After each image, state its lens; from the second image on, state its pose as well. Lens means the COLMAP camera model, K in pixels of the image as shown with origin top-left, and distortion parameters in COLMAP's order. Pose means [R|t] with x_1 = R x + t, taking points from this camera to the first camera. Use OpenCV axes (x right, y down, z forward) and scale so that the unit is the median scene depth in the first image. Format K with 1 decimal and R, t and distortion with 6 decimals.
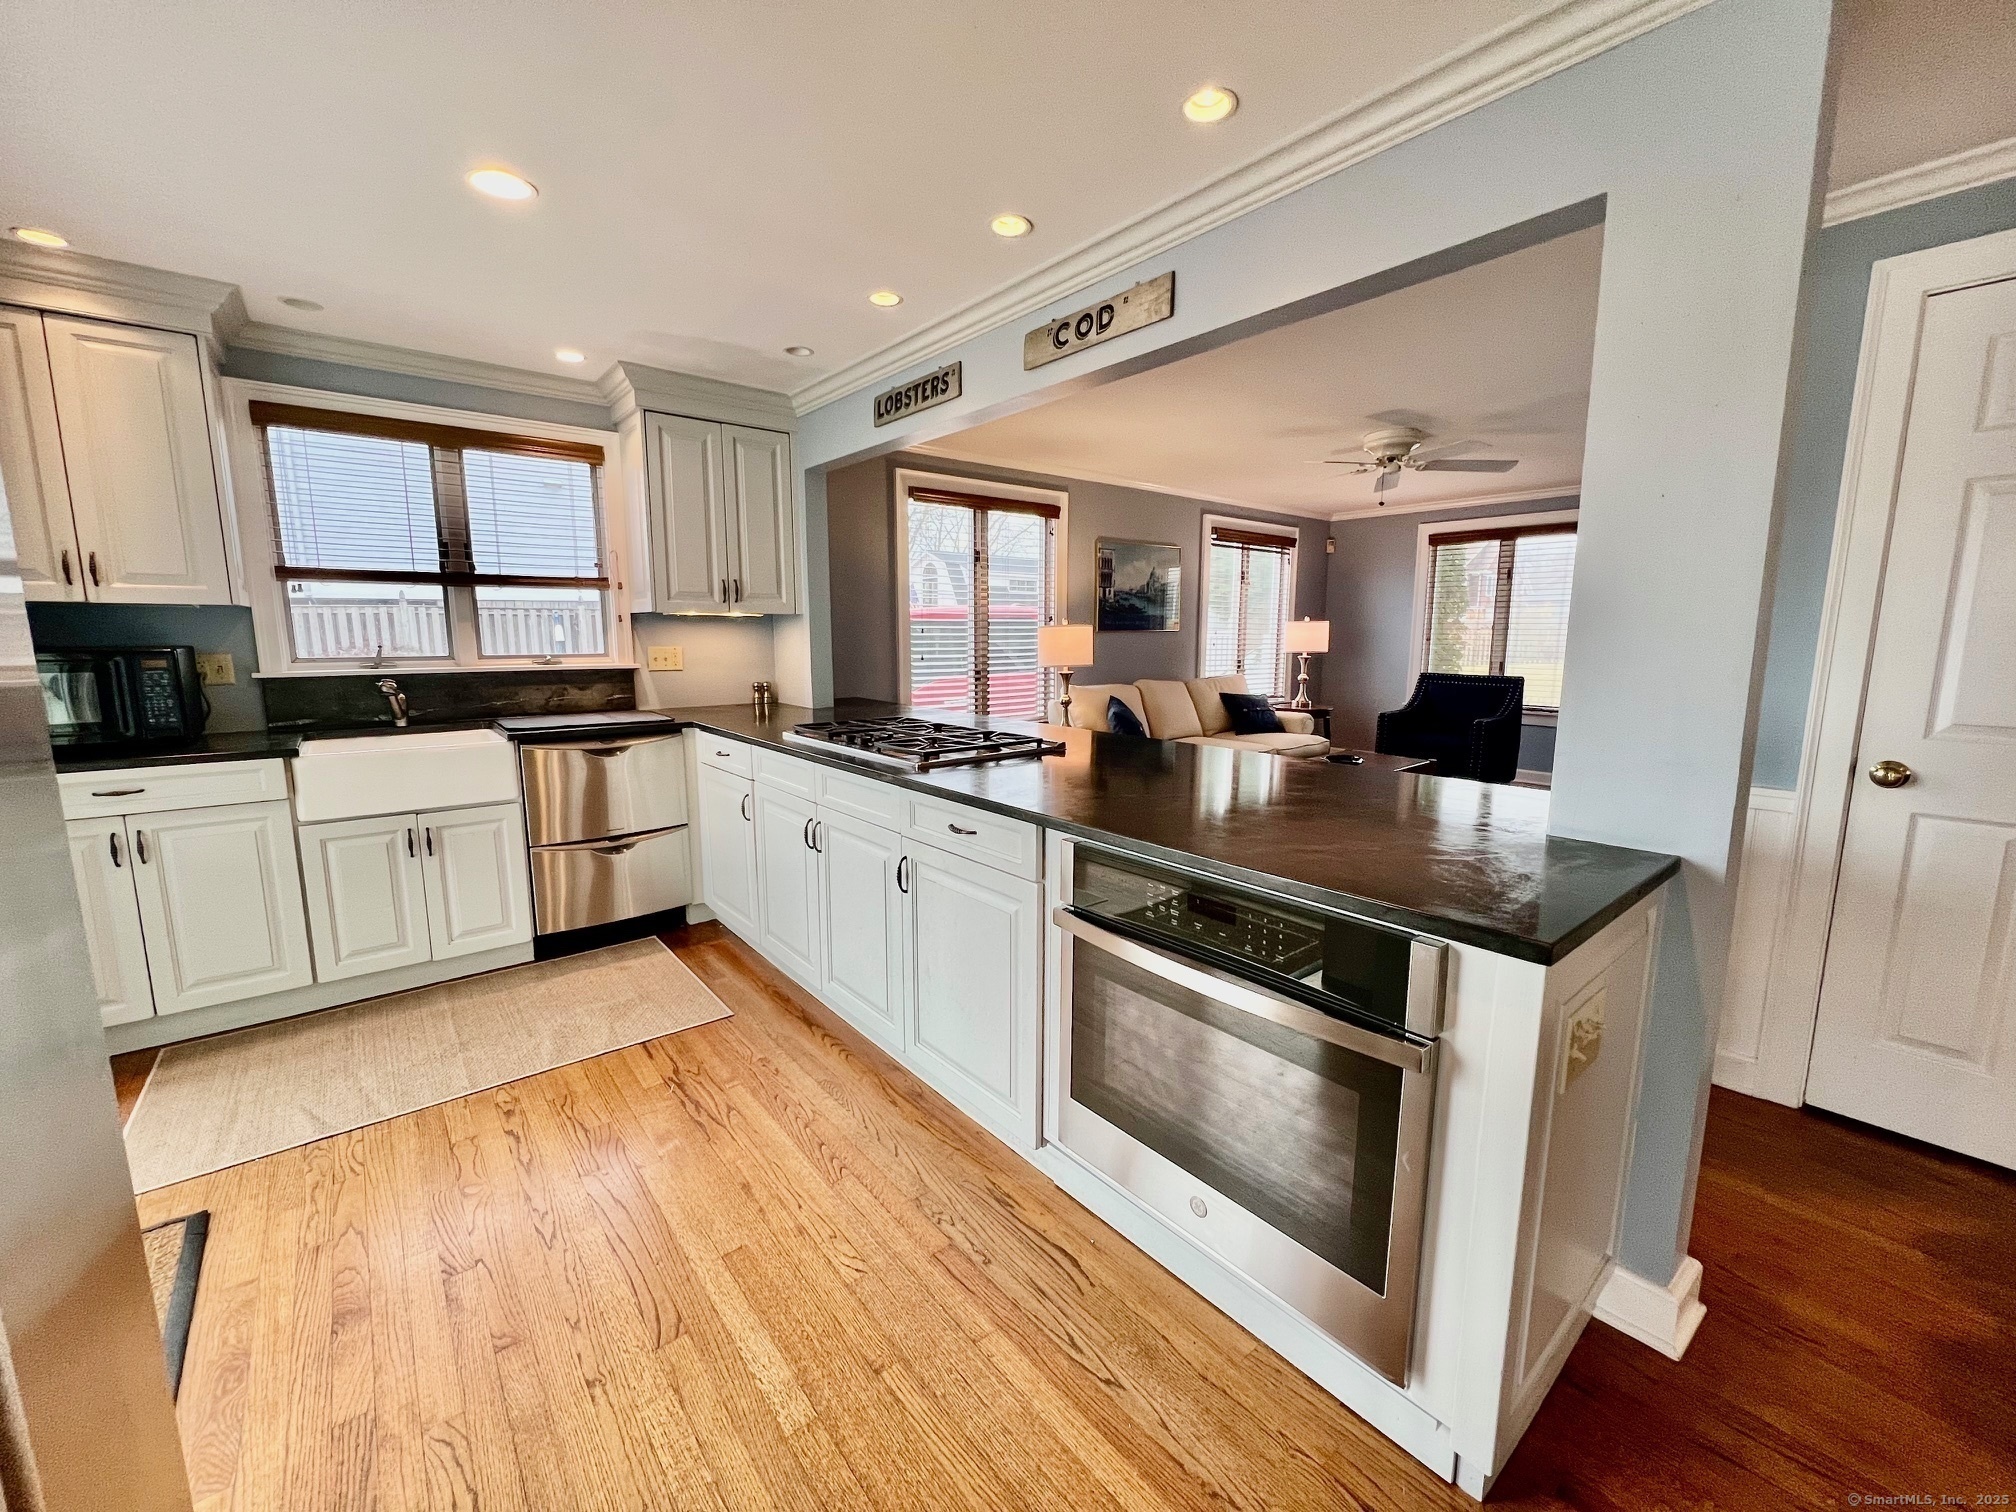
lens RADIAL K [[804.3, 0, 1003.0], [0, 804.3, 752.2], [0, 0, 1]] dist [-0.004309, 0.000002]
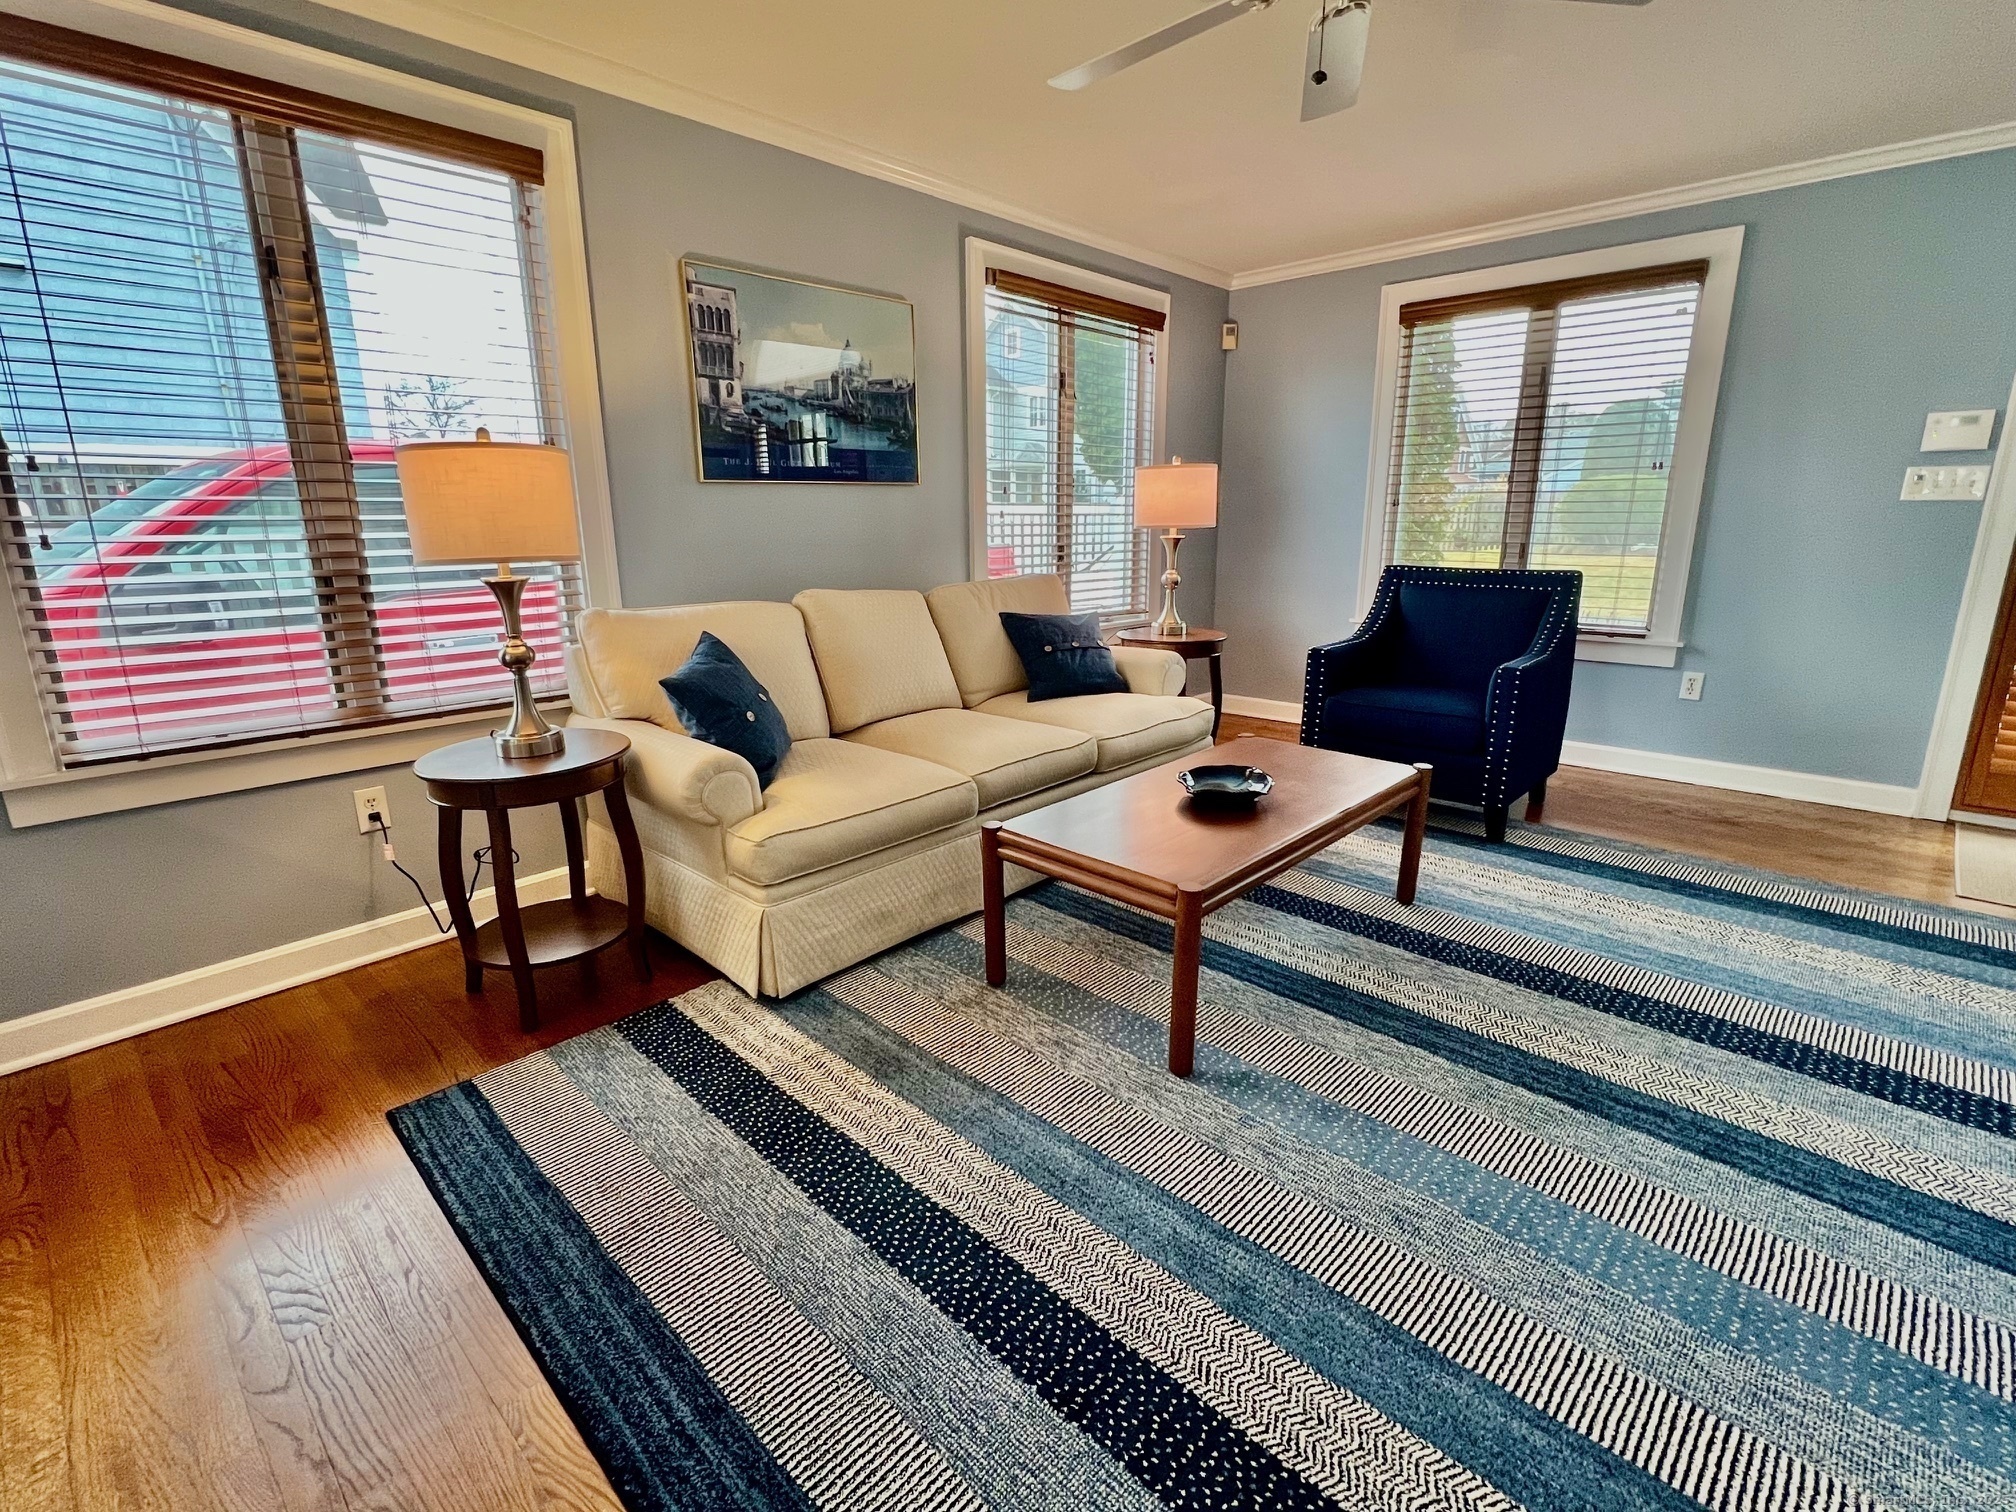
lens RADIAL K [[942.0, 0, 1007.2], [0, 942.0, 755.3], [0, 0, 1]] dist [0.001278, 0.000475]
pose [[0.991104, -0.036951, 0.127861, 0.189274], [0.023784, 0.994396, 0.103013, -0.044643], [-0.130951, -0.099056, 0.986428, 0.406902]]
